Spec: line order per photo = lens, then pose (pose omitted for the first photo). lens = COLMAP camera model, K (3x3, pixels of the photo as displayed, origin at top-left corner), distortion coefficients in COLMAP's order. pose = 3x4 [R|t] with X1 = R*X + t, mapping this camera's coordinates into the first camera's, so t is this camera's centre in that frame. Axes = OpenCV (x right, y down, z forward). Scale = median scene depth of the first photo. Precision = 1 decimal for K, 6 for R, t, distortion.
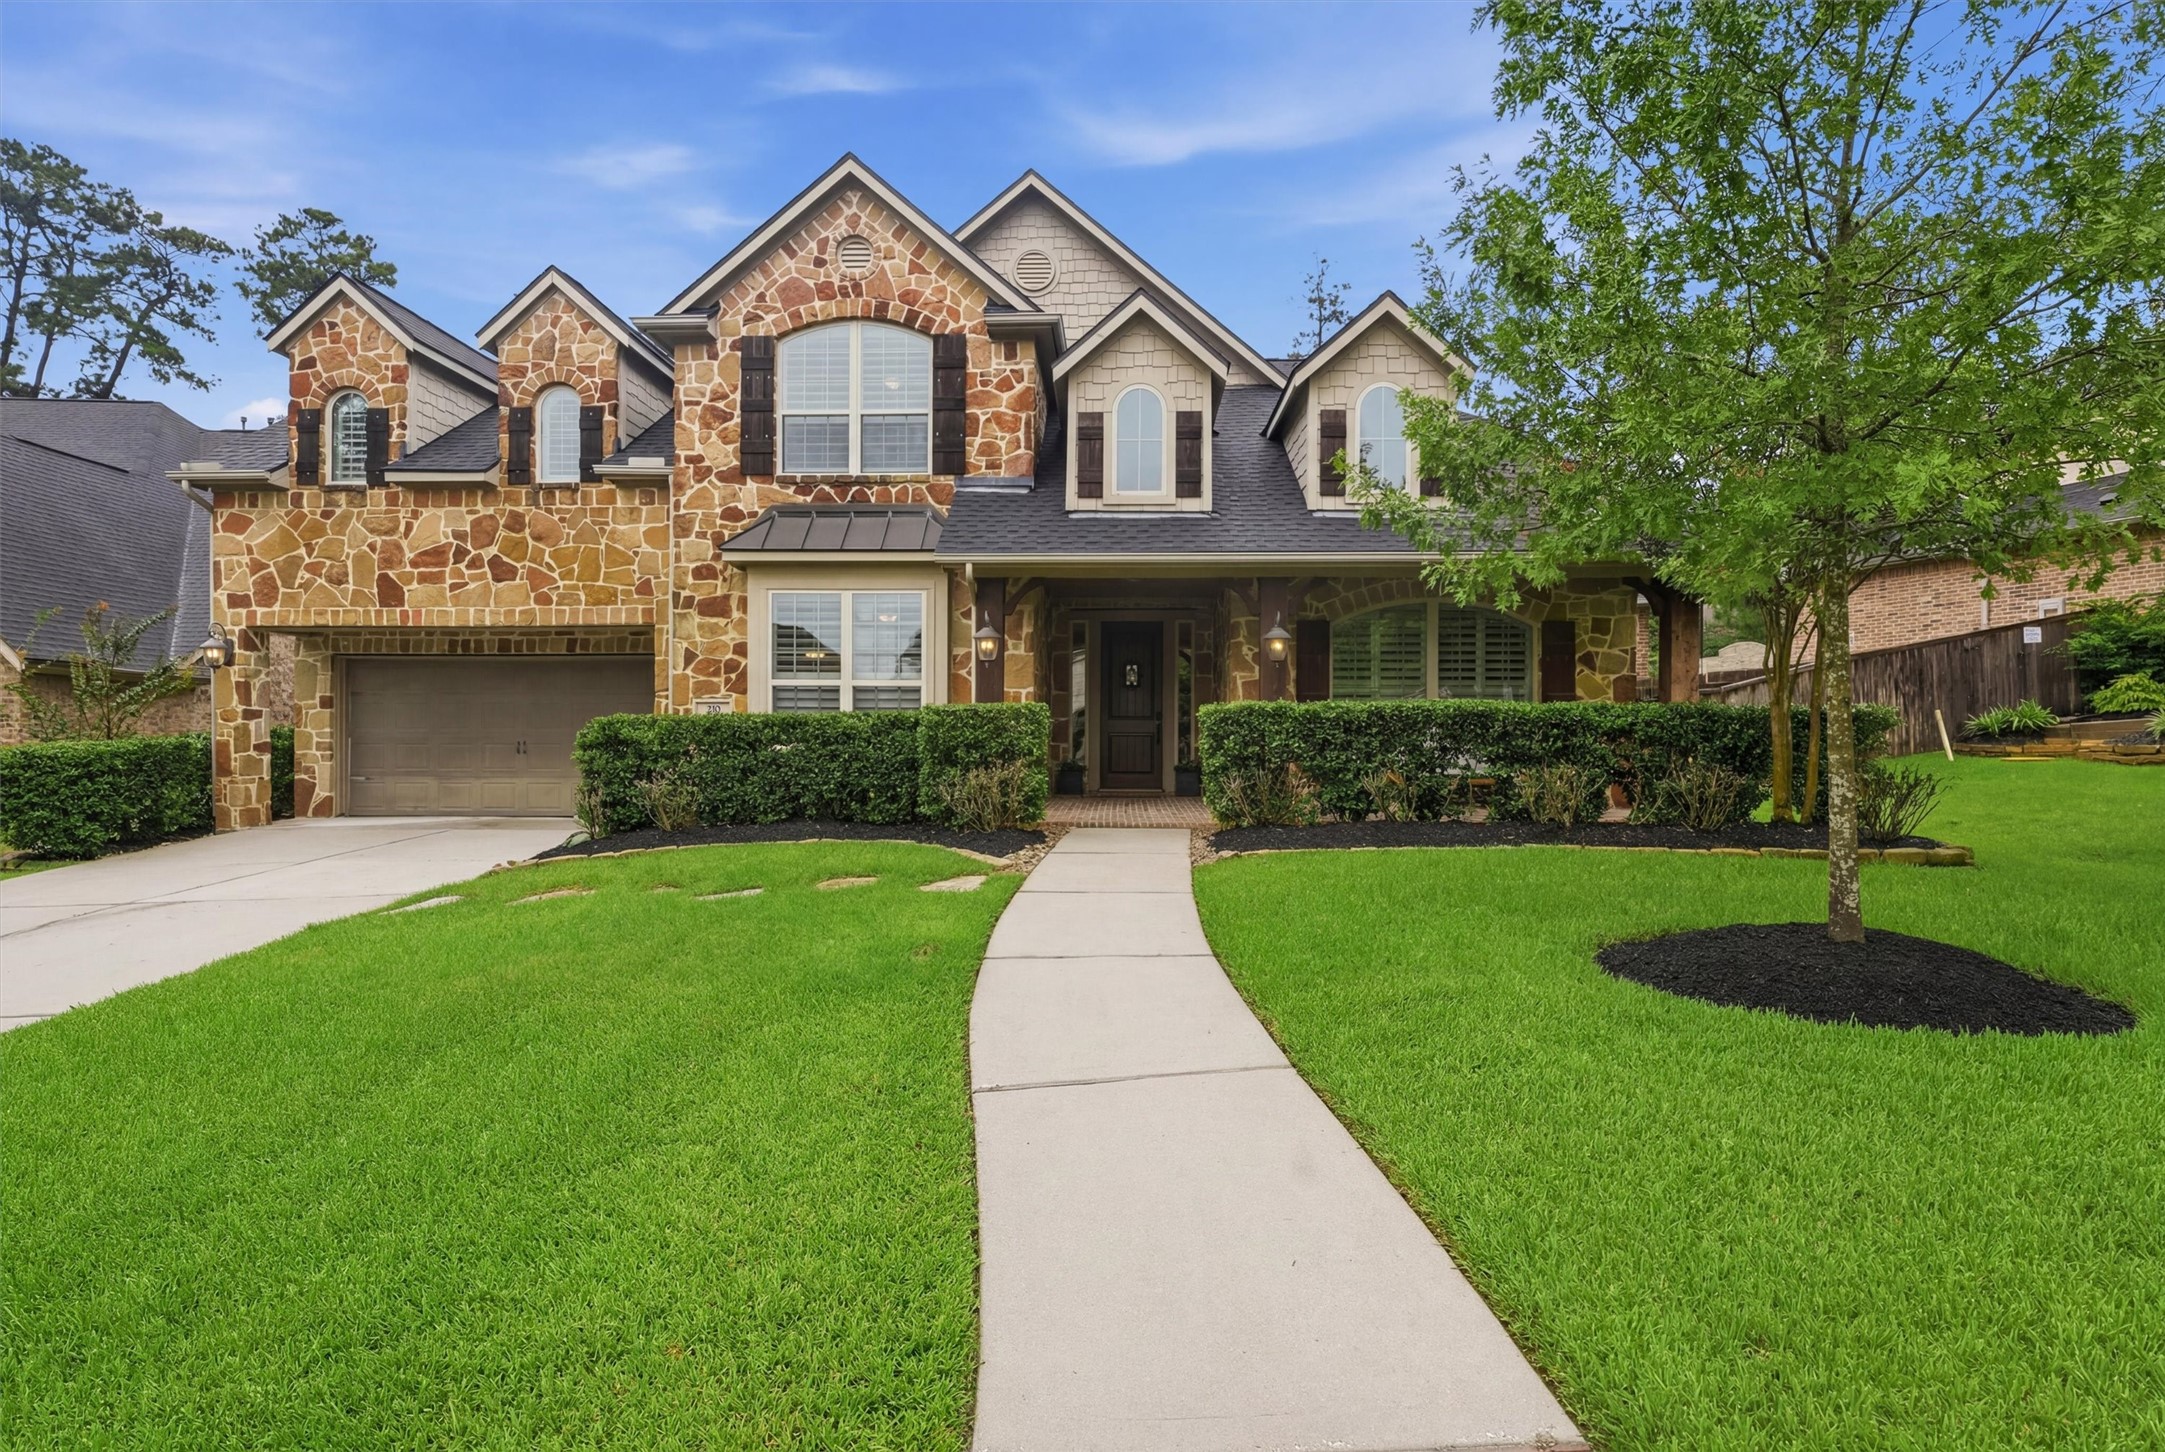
lens RADIAL K [[881.6, 0, 1085.0], [0, 881.6, 726.8], [0, 0, 1]] dist [0.002669, -0.000691]
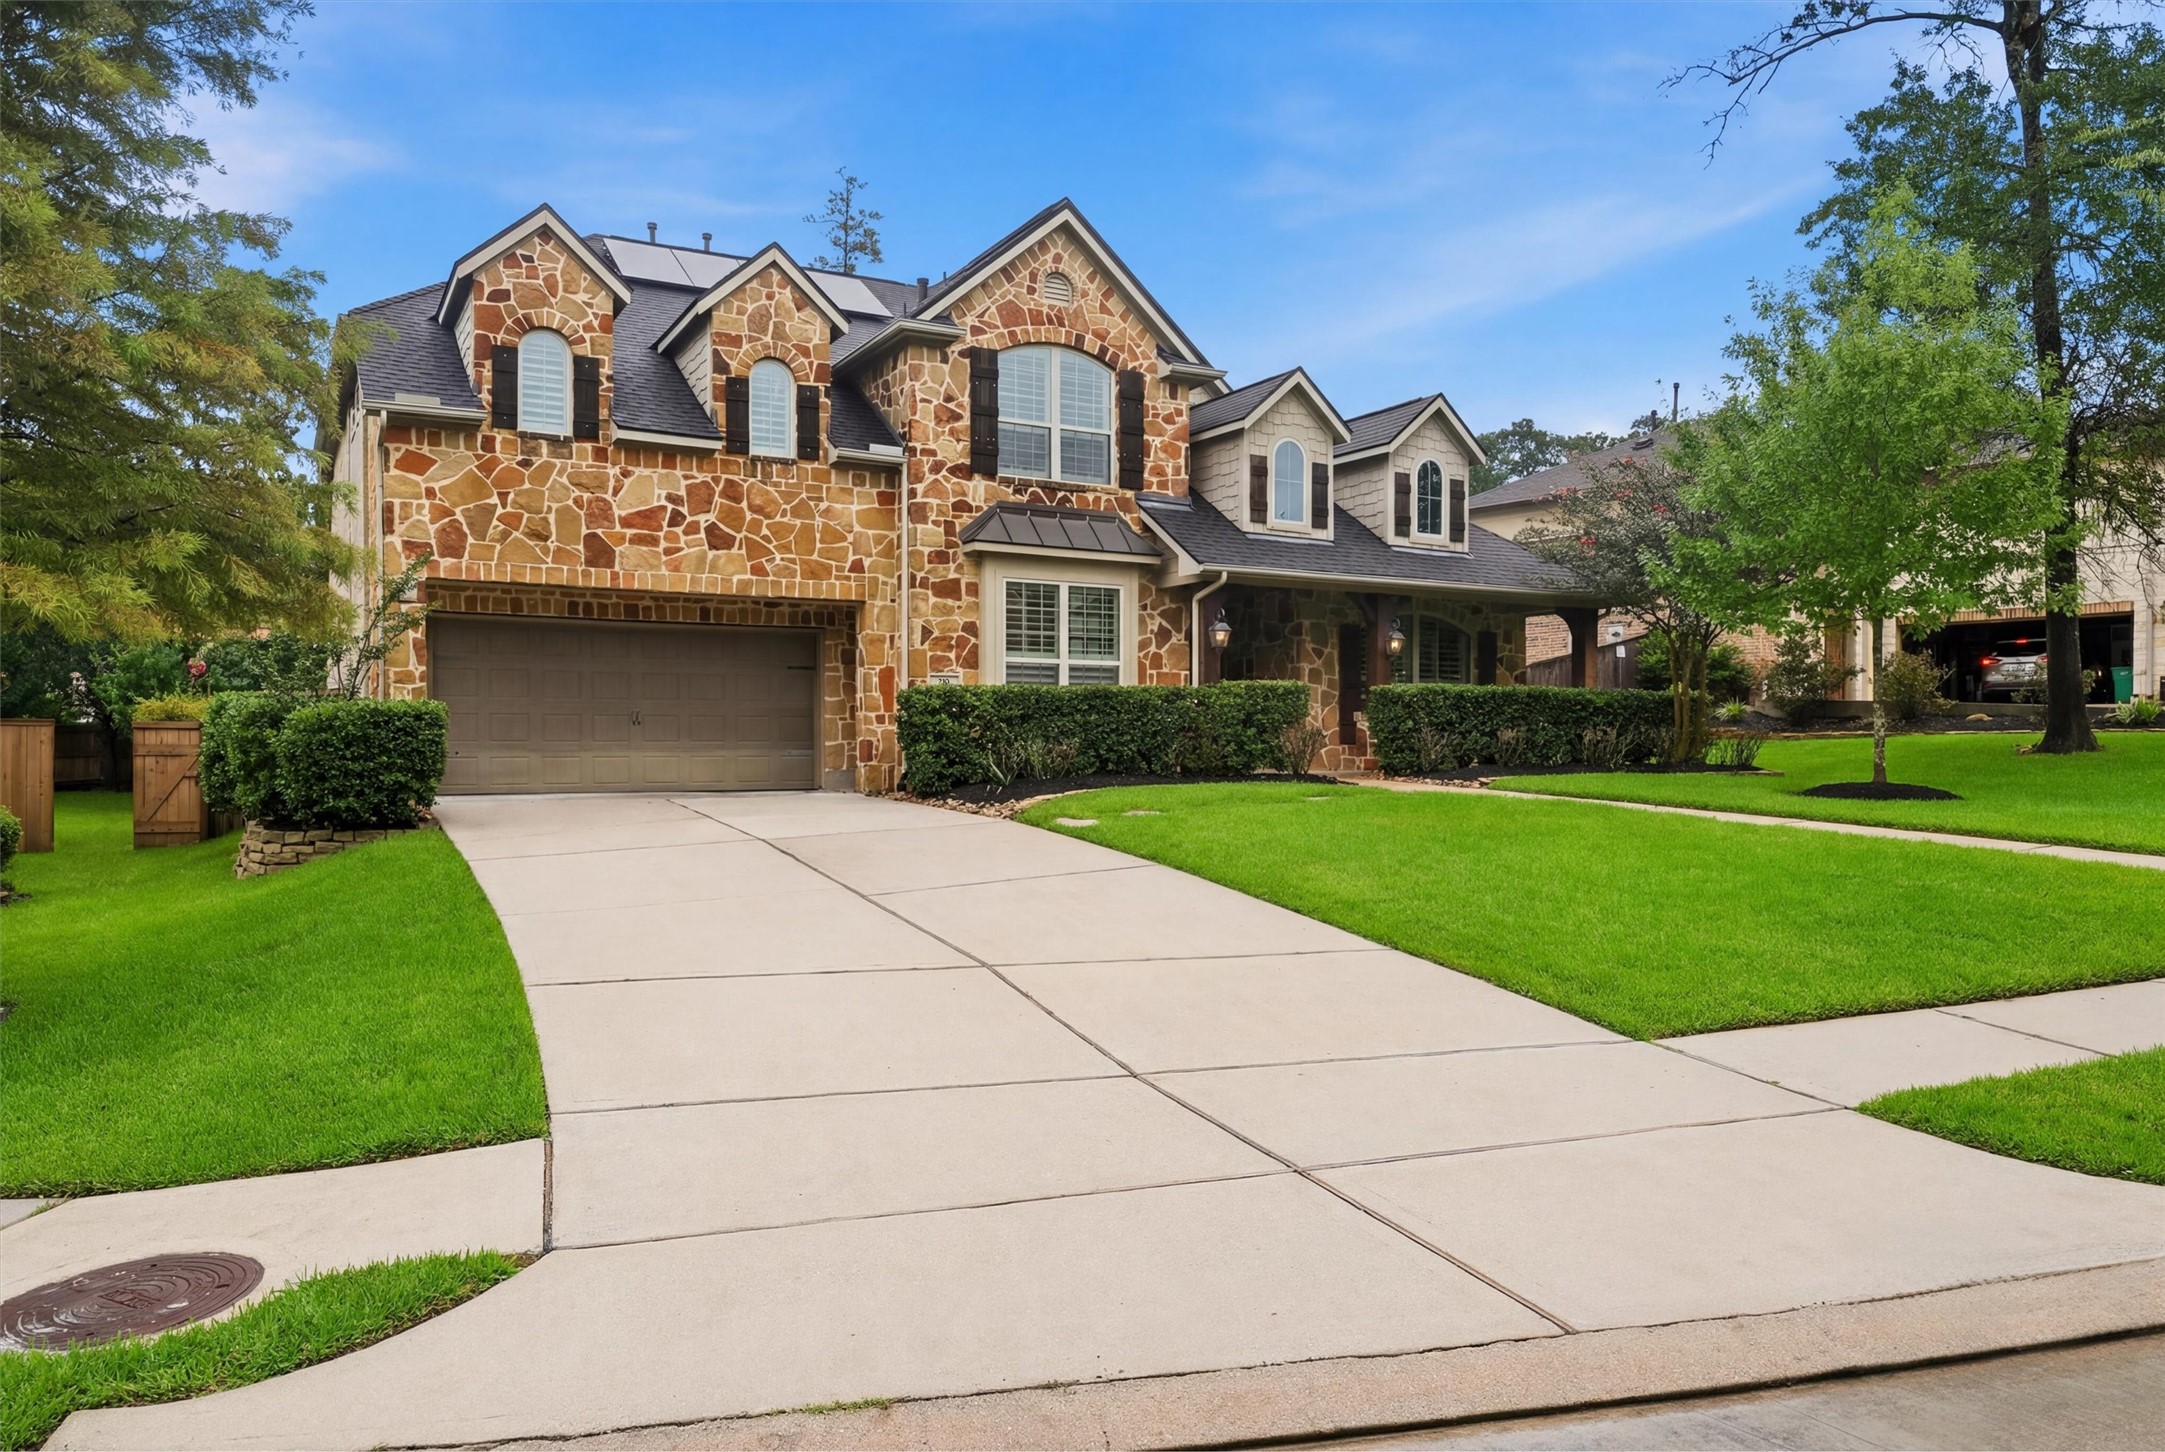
lens RADIAL K [[881.6, 0, 1076.3], [0, 881.6, 727.1], [0, 0, 1]] dist [0.002669, -0.000691]
pose [[0.927164, 0.002643, 0.374647, -0.668447], [-0.008640, 0.999860, 0.014329, 0.019077], [-0.374557, -0.016522, 0.927057, -0.083917]]
